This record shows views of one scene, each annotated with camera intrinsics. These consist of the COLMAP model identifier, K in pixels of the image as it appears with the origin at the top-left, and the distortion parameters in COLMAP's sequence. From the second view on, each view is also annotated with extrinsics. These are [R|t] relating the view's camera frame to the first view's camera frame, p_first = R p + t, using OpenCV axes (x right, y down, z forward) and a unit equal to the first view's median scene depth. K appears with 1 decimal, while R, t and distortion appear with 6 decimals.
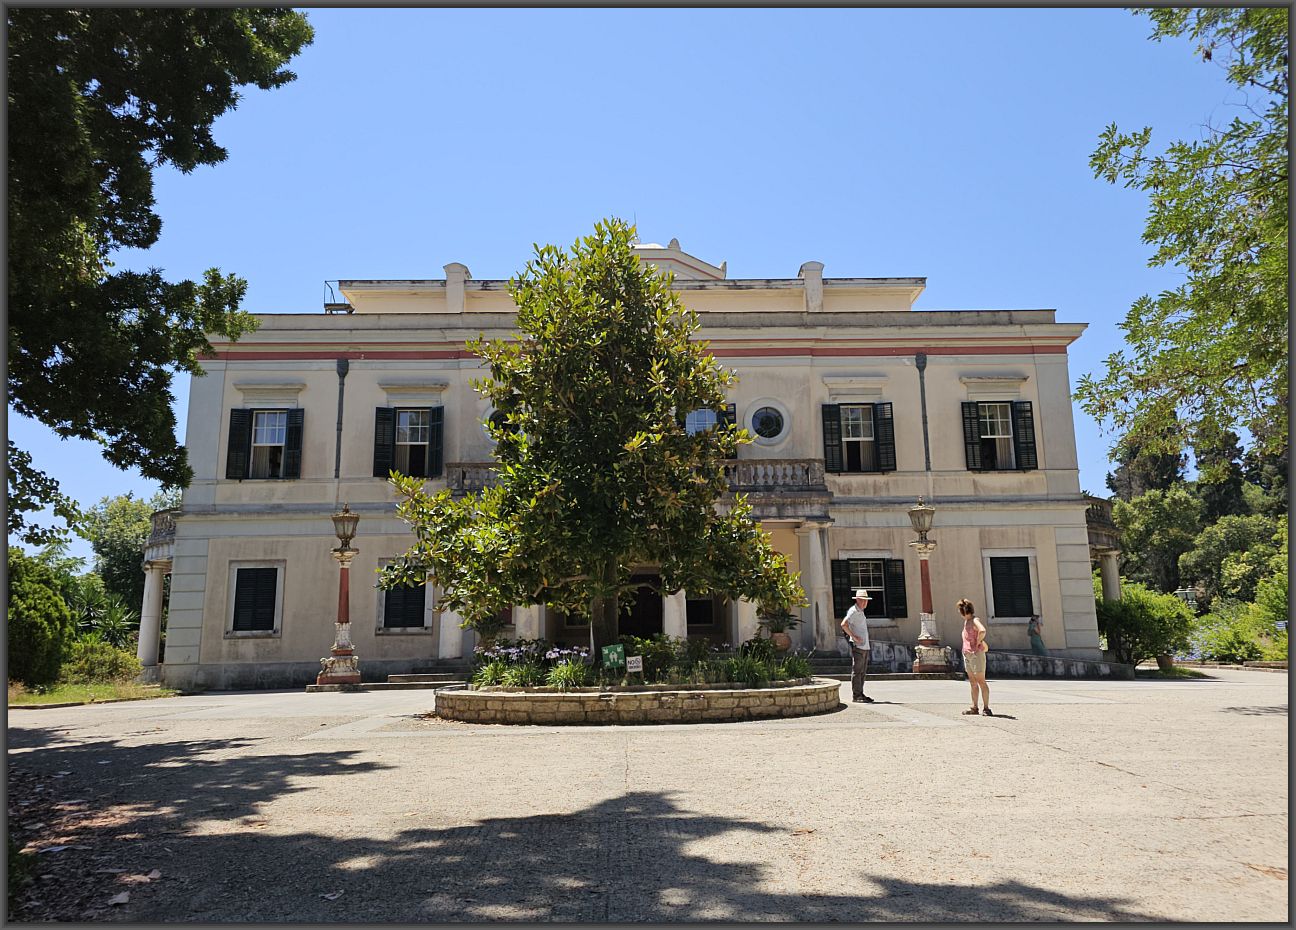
lens RADIAL K [[940.0, 0, 657.3], [0, 940.0, 467.6], [0, 0, 1]] dist [0.053130, -0.000307]
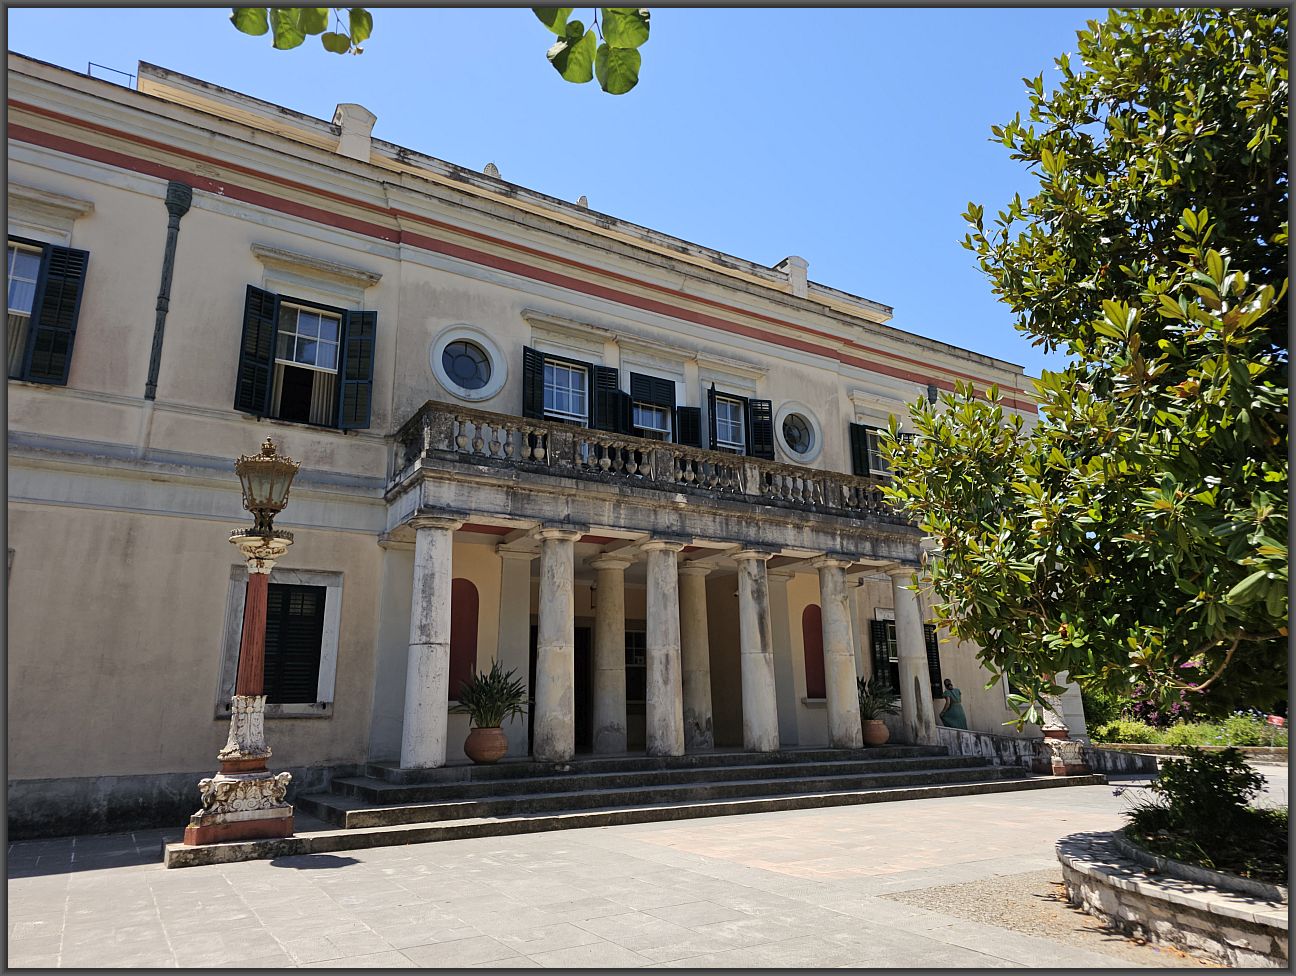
lens RADIAL K [[860.9, 0, 637.7], [0, 860.9, 478.1], [0, 0, 1]] dist [0.046708, -0.032945]
pose [[0.862907, 0.138485, 0.486017, -0.334853], [-0.100304, 0.989521, -0.103866, 0.074564], [-0.495308, 0.040878, 0.867755, 0.471917]]
